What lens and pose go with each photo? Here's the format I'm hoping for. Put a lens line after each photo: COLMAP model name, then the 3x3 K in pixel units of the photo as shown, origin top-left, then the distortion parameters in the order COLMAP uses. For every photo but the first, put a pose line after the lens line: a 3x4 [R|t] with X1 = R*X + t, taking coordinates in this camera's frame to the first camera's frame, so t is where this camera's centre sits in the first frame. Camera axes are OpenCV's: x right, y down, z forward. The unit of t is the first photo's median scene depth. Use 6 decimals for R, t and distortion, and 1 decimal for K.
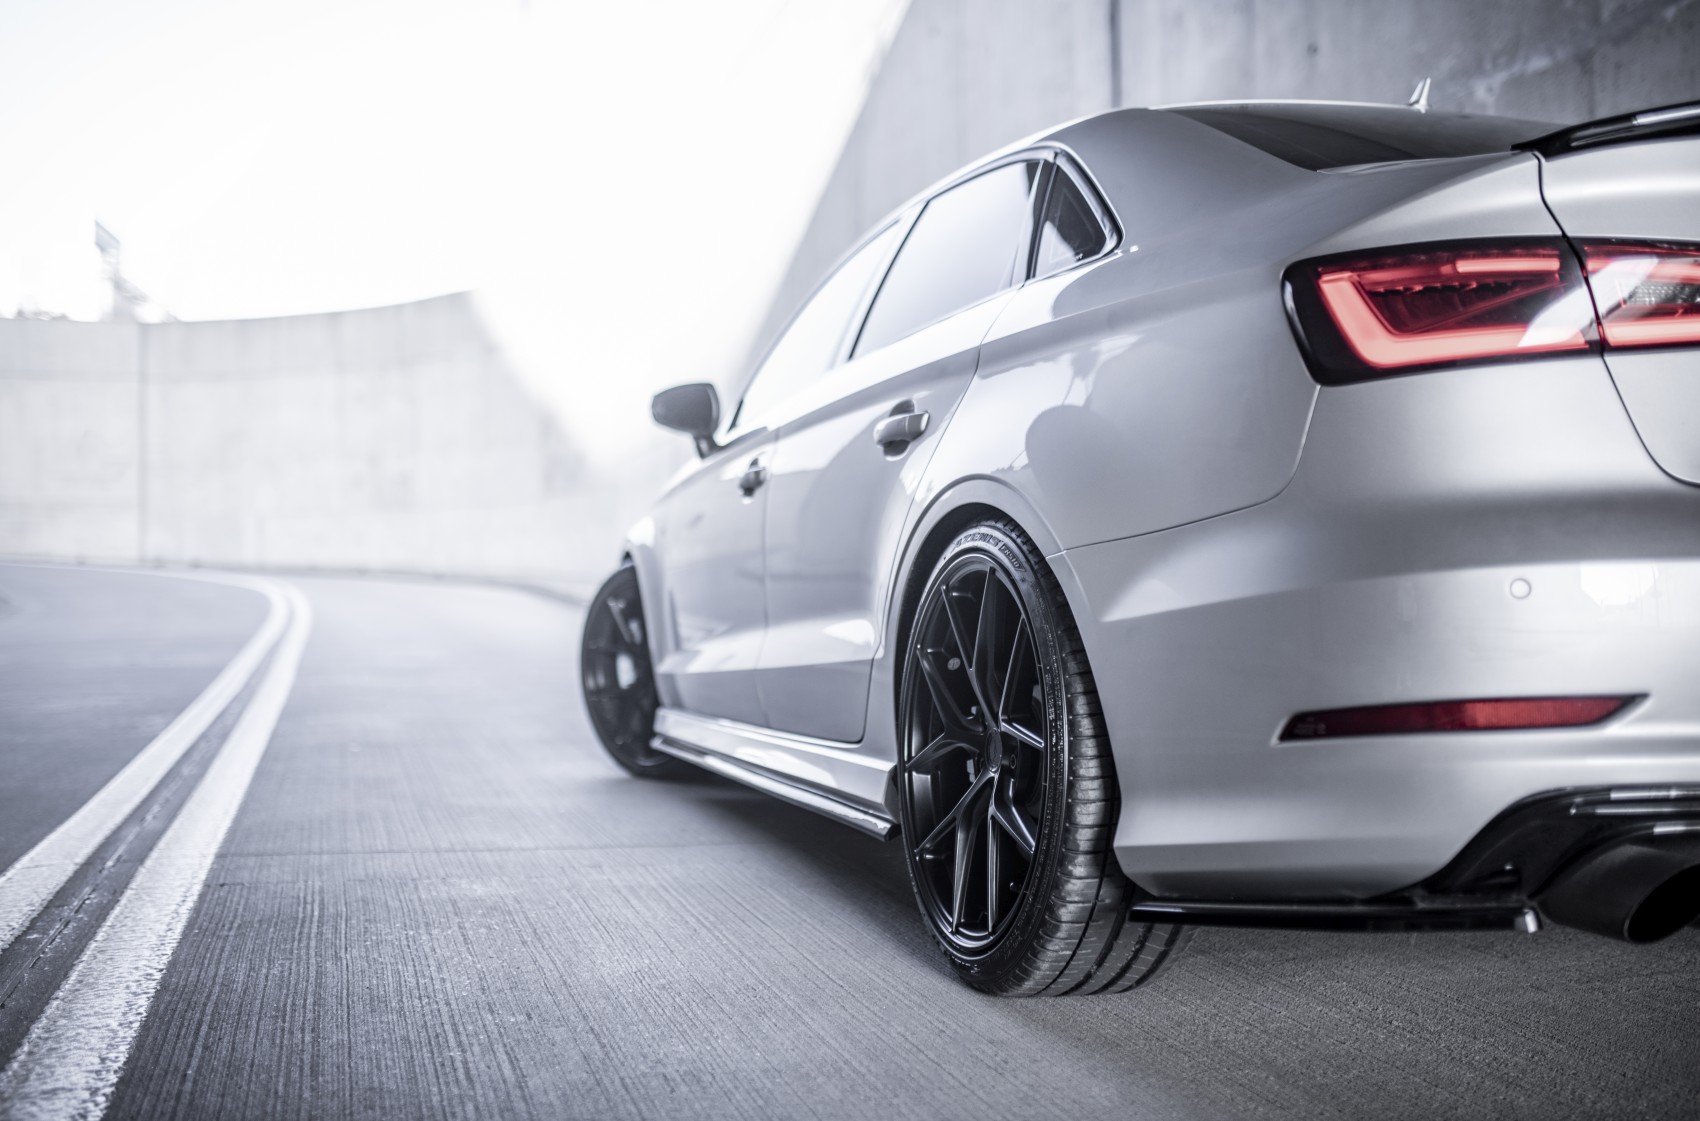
lens RADIAL K [[1633.9, 0, 850.0], [0, 1633.9, 560.5], [0, 0, 1]] dist [-0.040941, 0.023607]
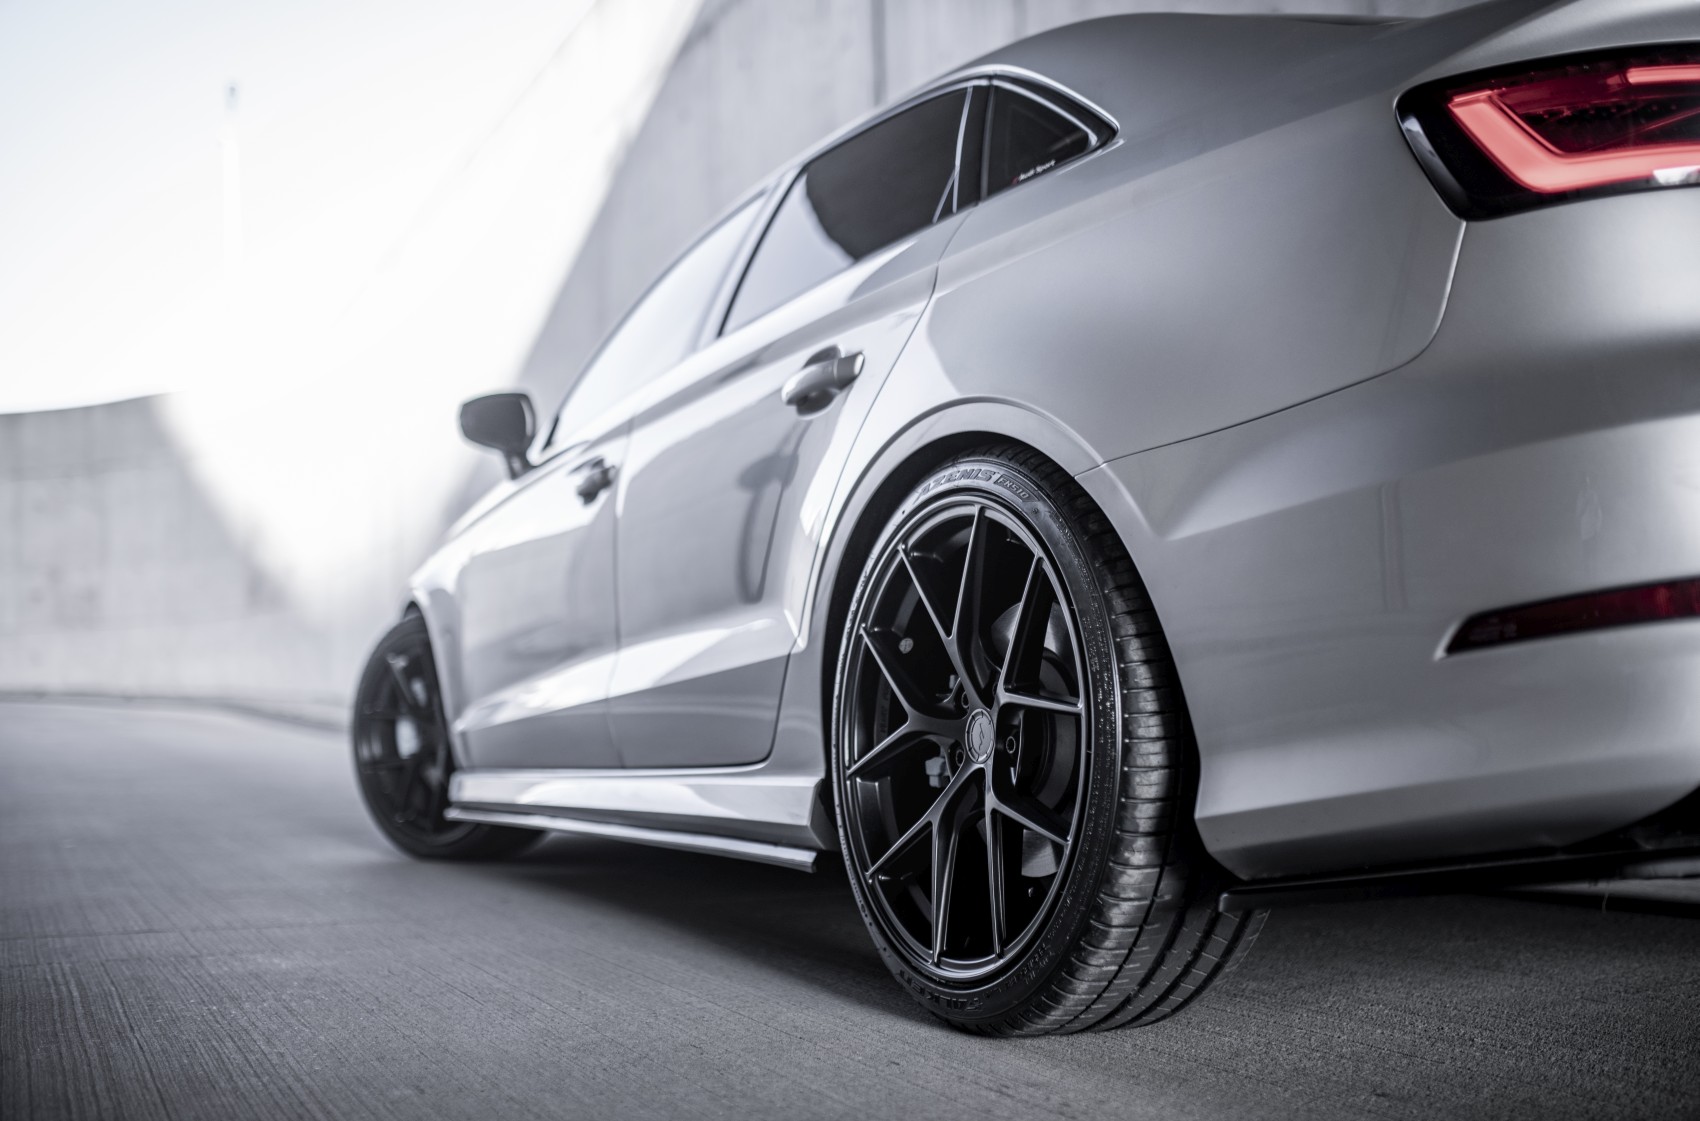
lens RADIAL K [[1633.9, 0, 850.0], [0, 1633.9, 560.5], [0, 0, 1]] dist [-0.040941, 0.023607]
pose [[0.984308, -0.001553, 0.176454, -0.127972], [0.015282, 0.996955, -0.076470, 0.095715], [-0.175798, 0.077966, 0.981334, 0.211694]]
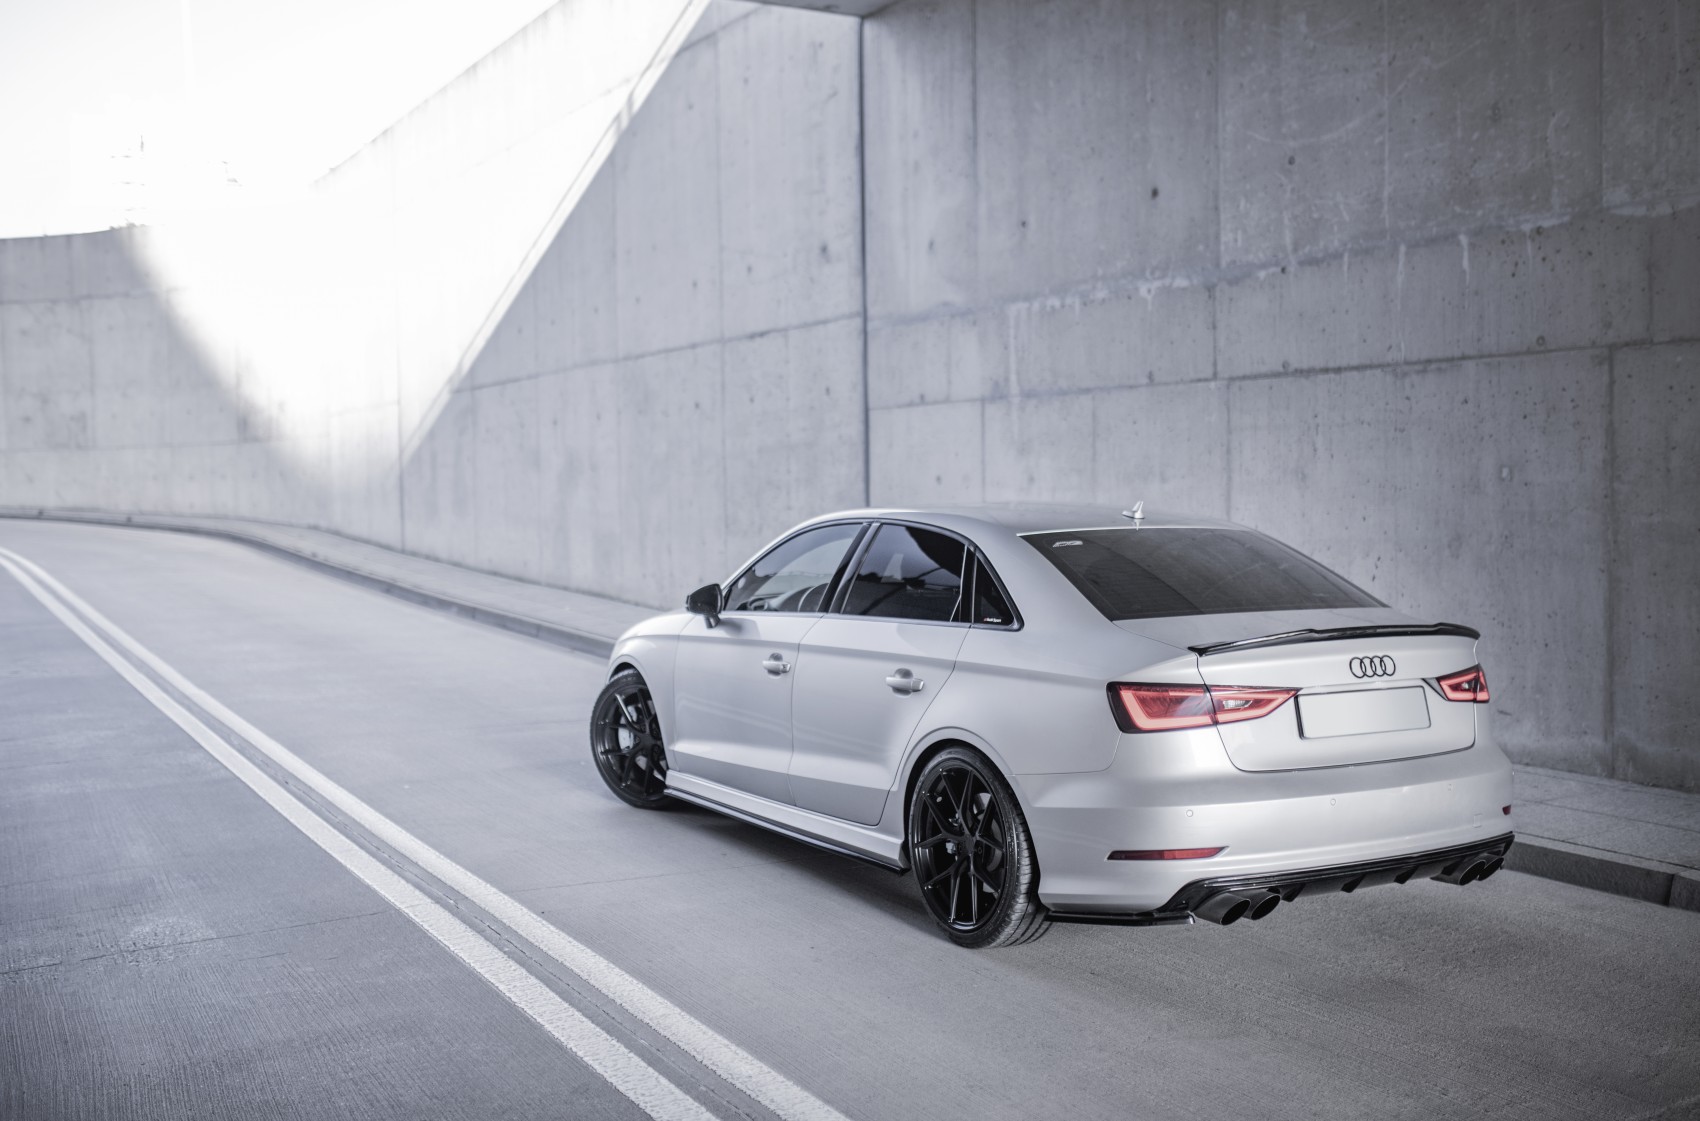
lens RADIAL K [[1742.6, 0, 850.0], [0, 1742.6, 560.5], [0, 0, 1]] dist [-0.061616, 0.010540]
pose [[0.974376, -0.020572, 0.223982, -0.654670], [0.003543, 0.997089, 0.076167, -0.499641], [-0.224897, -0.073421, 0.971612, -1.400850]]
